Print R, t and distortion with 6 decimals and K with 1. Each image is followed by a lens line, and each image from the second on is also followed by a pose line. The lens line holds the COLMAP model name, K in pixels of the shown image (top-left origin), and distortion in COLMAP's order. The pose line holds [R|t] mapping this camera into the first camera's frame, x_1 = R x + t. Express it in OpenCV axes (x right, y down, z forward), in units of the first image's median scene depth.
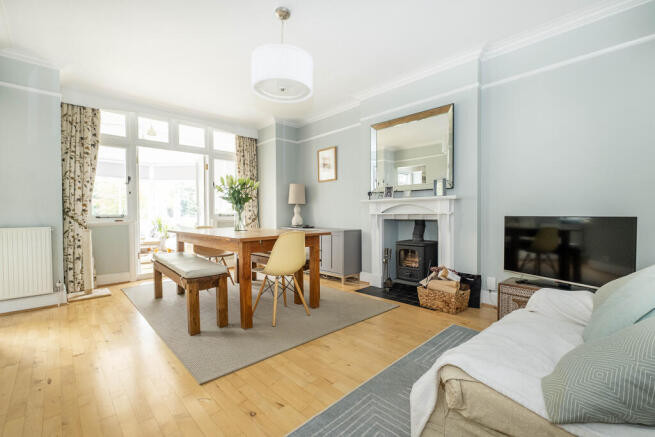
lens RADIAL K [[292.4, 0, 329.1], [0, 292.4, 221.4], [0, 0, 1]] dist [0.006070, 0.000267]
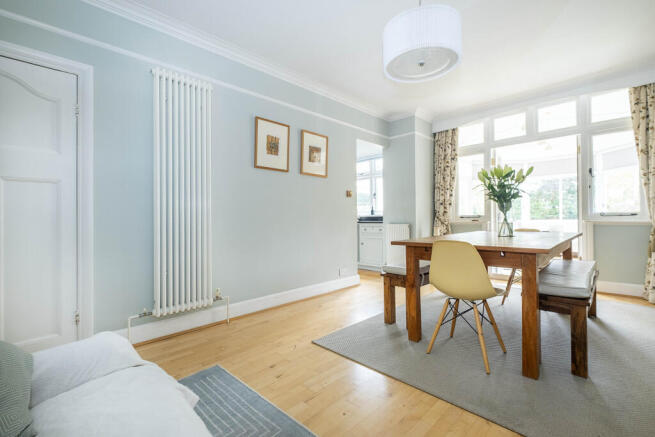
lens RADIAL K [[292.4, 0, 327.7], [0, 292.4, 214.7], [0, 0, 1]] dist [0.006070, 0.000267]
pose [[0.022573, -0.002063, -0.999743, 0.387072], [-0.013097, 0.999911, -0.002359, -0.015000], [0.999659, 0.013147, 0.022544, 0.427980]]
